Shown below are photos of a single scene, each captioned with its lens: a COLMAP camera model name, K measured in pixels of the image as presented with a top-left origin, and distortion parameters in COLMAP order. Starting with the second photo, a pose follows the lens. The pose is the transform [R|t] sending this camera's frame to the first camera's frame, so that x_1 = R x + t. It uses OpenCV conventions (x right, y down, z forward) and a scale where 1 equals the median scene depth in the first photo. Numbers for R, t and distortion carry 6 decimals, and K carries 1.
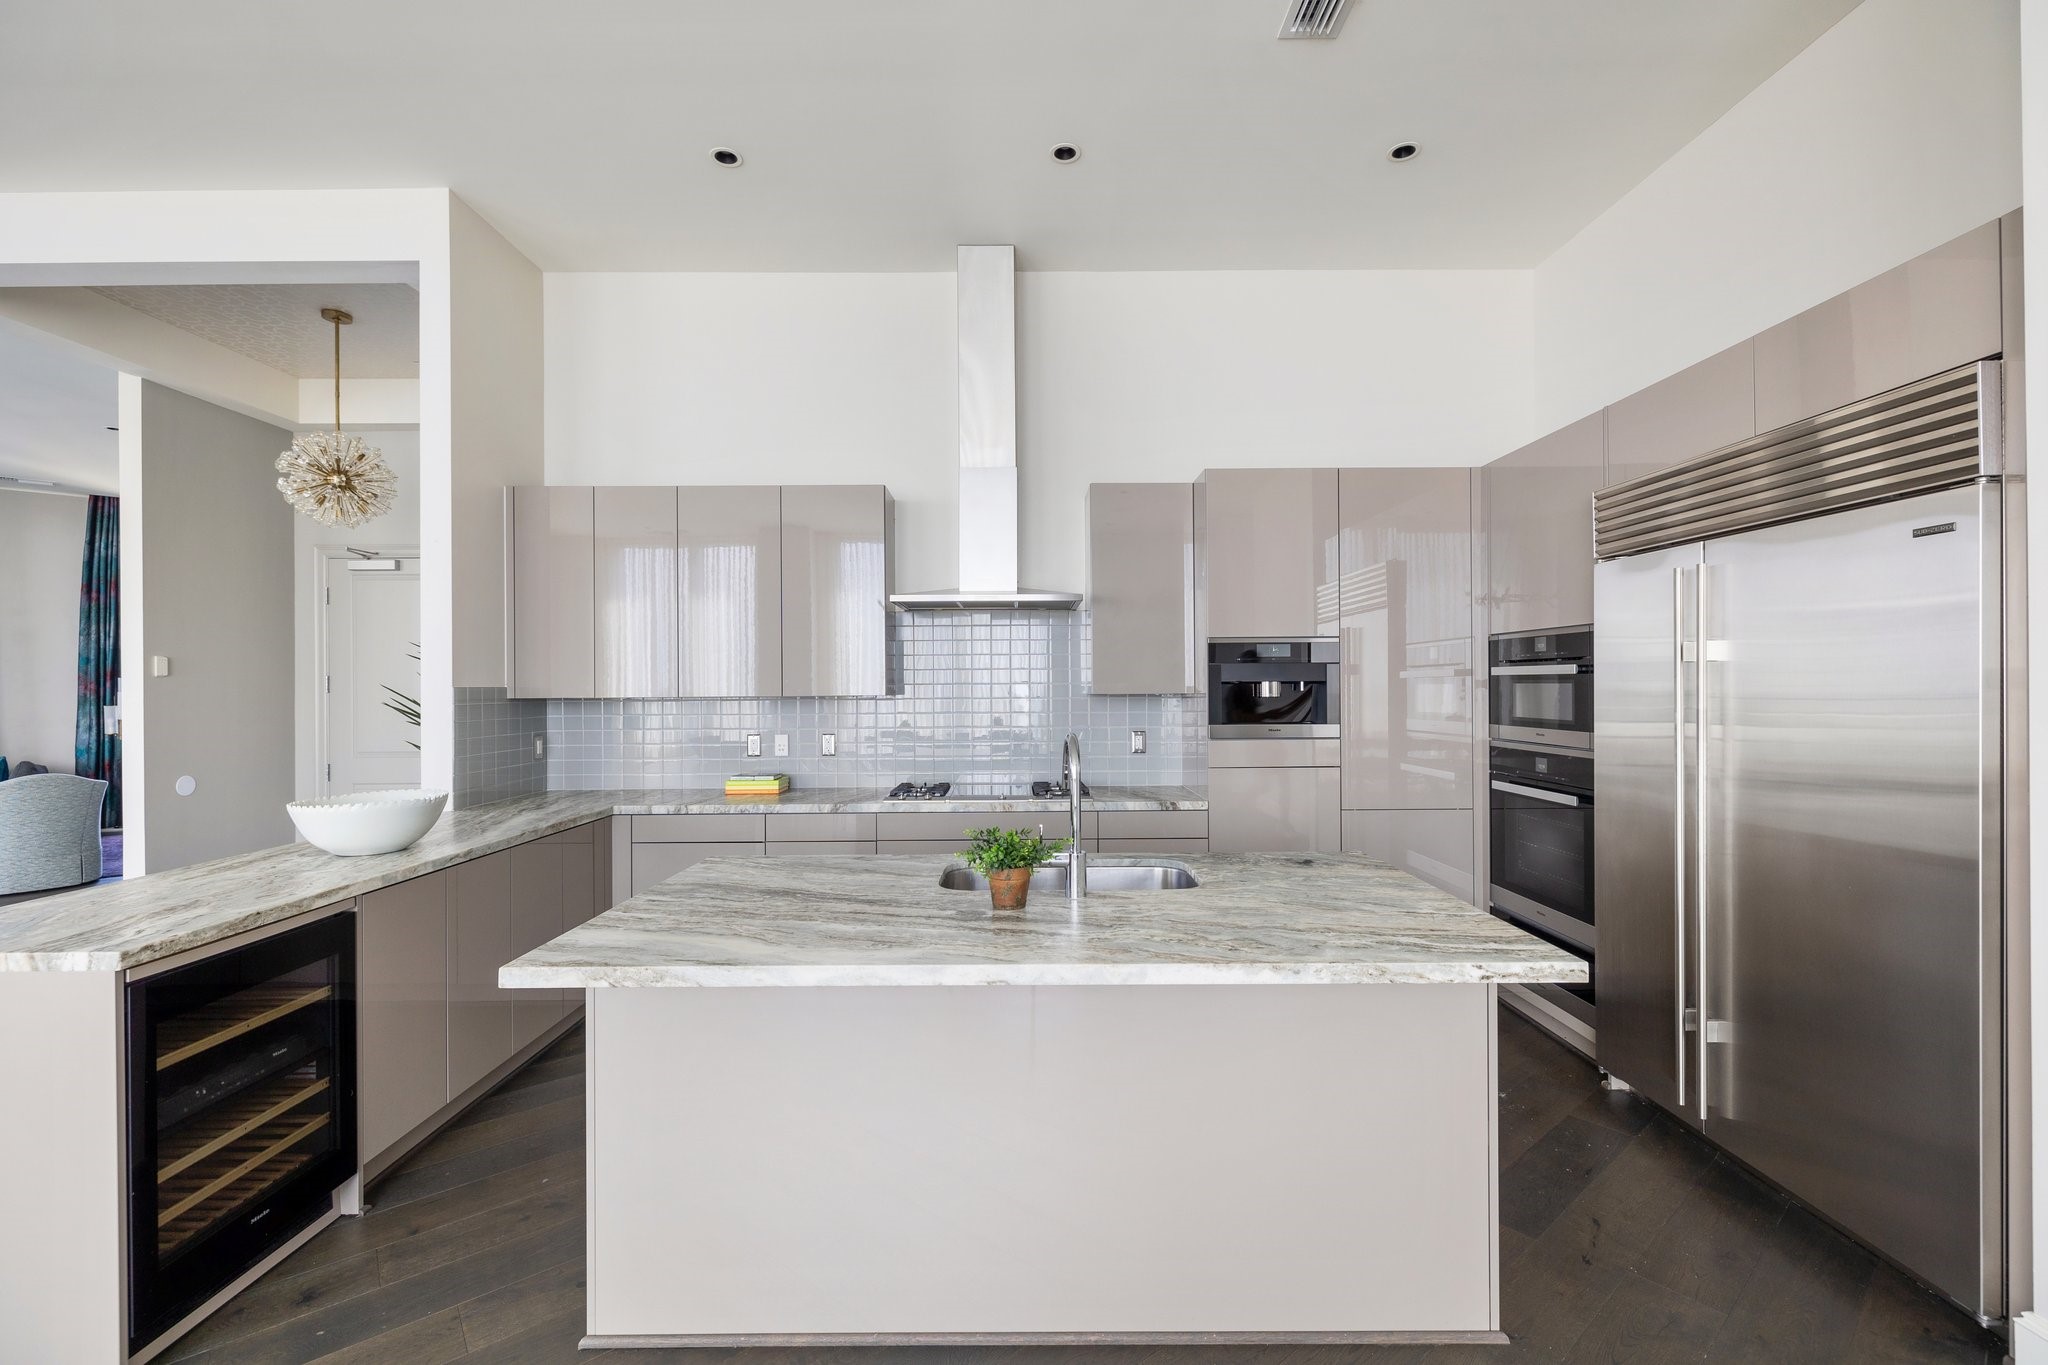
lens RADIAL K [[866.2, 0, 1039.5], [0, 866.2, 678.2], [0, 0, 1]] dist [-0.002308, 0.000045]
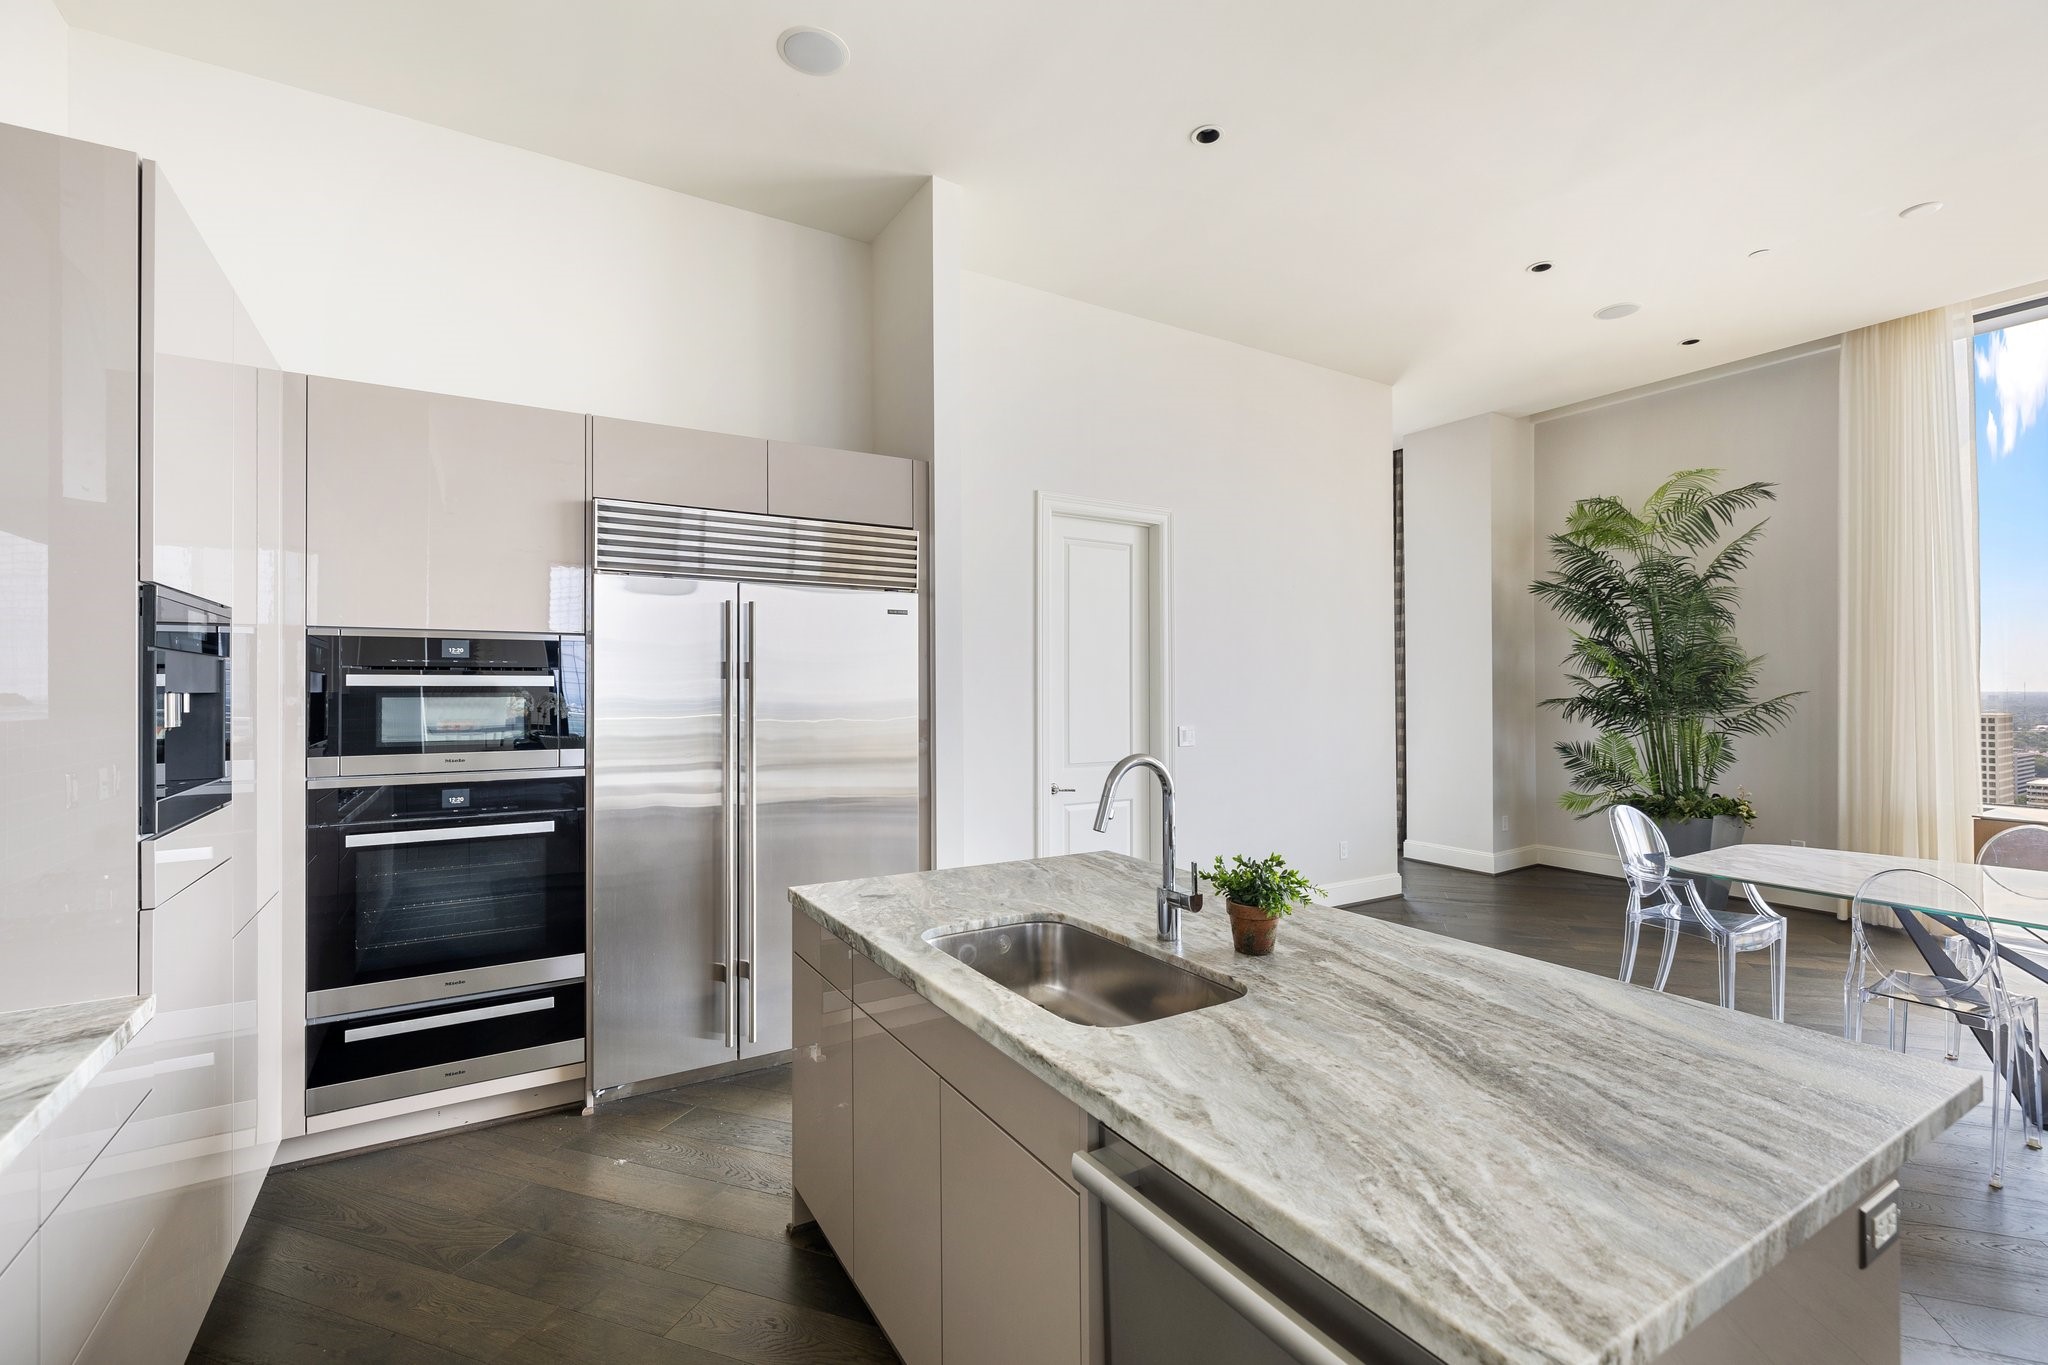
lens RADIAL K [[866.2, 0, 1033.6], [0, 866.2, 687.8], [0, 0, 1]] dist [-0.002308, 0.000045]
pose [[-0.500578, 0.010997, 0.865621, -0.443413], [-0.001163, 0.999910, -0.013375, 0.008706], [-0.865691, -0.007702, -0.500520, 1.067381]]
